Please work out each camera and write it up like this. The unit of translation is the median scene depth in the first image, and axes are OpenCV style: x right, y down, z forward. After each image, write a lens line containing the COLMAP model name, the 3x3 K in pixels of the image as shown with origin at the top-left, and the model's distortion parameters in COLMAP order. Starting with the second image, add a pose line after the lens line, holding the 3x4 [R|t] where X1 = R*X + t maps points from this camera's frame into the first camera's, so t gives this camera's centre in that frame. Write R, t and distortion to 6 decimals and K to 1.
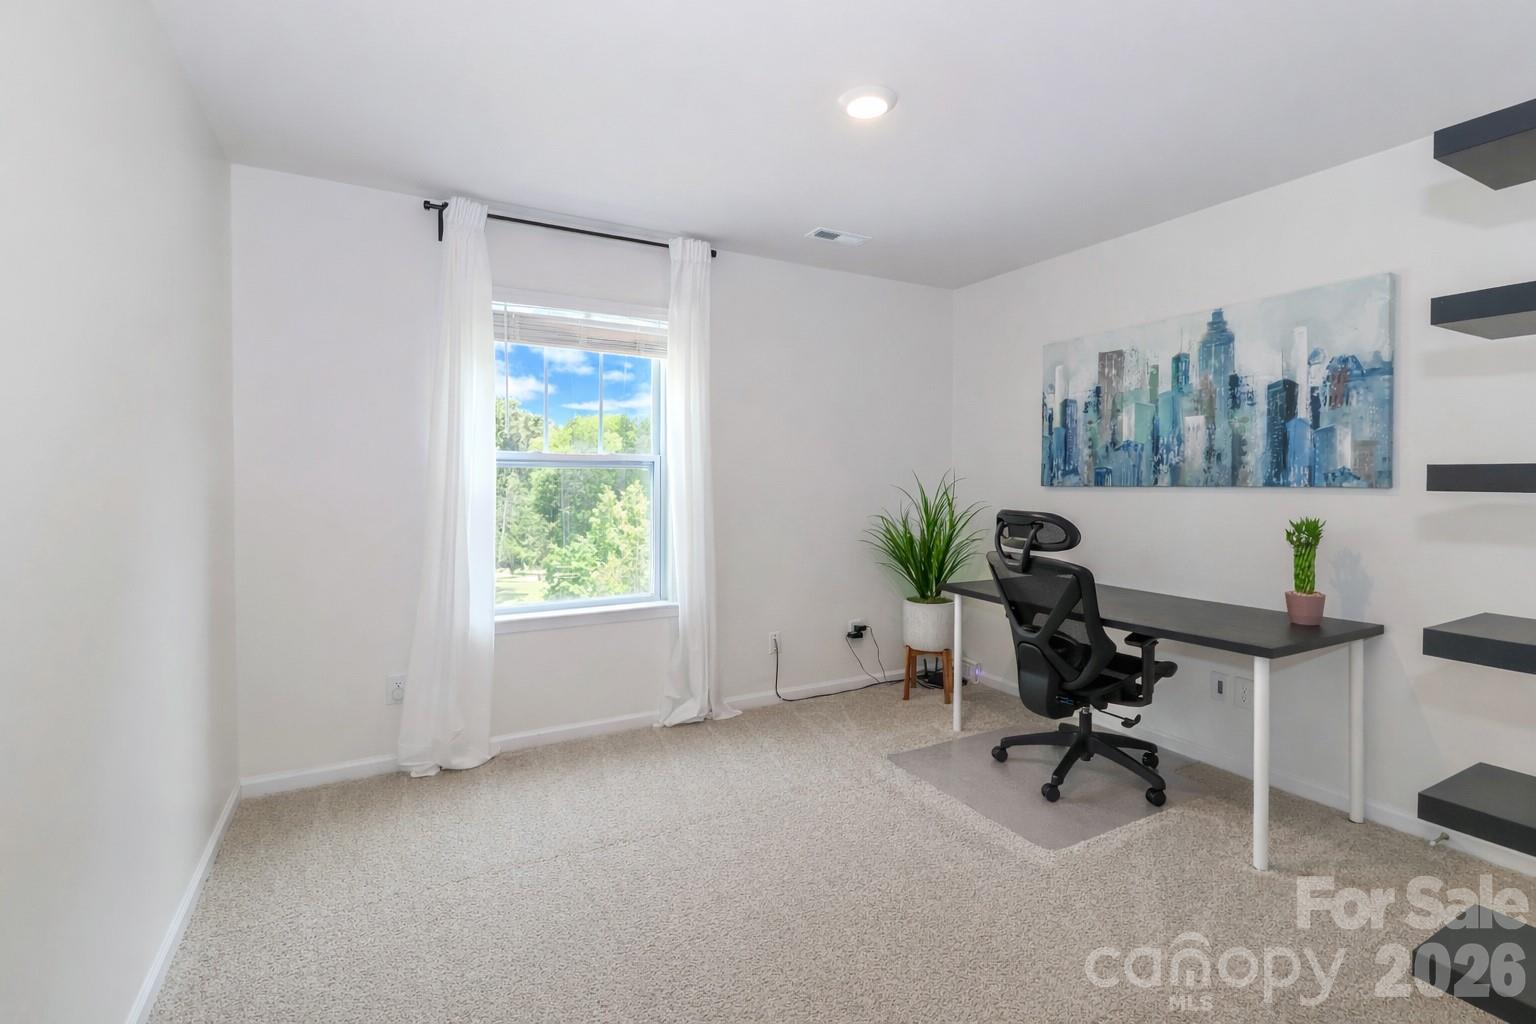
lens RADIAL K [[701.7, 0, 771.6], [0, 701.7, 467.3], [0, 0, 1]] dist [0.002900, 0.000312]
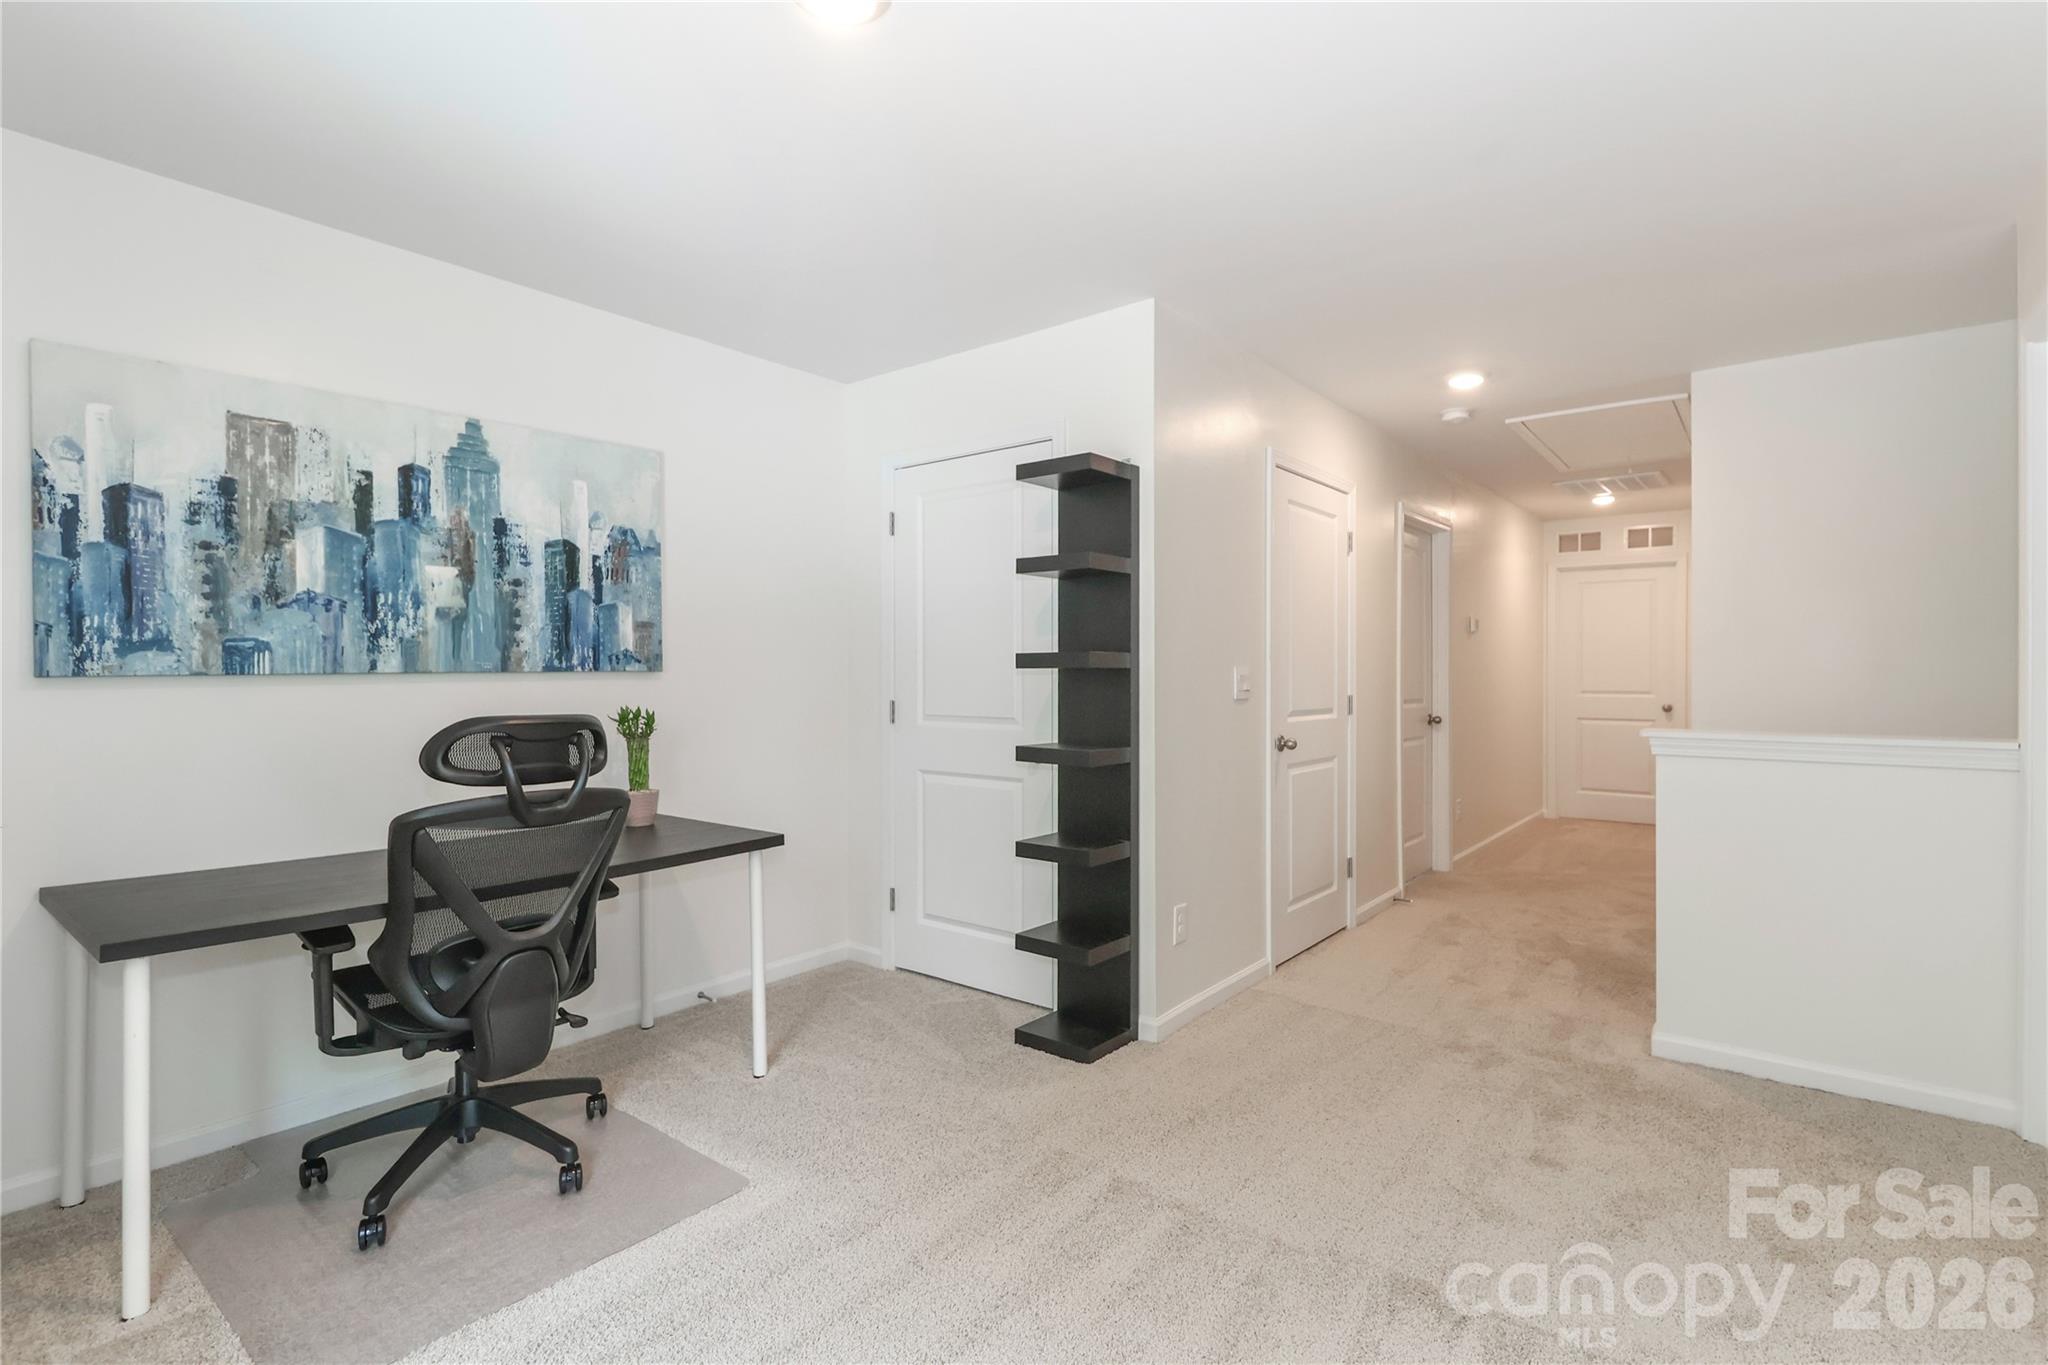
lens RADIAL K [[954.9, 0, 1037.2], [0, 954.9, 663.1], [0, 0, 1]] dist [-0.002608, -0.001135]
pose [[-0.398220, 0.000577, 0.917290, -0.455004], [-0.017956, 0.999803, -0.008424, 0.016010], [-0.917114, -0.019826, -0.398132, 0.848917]]
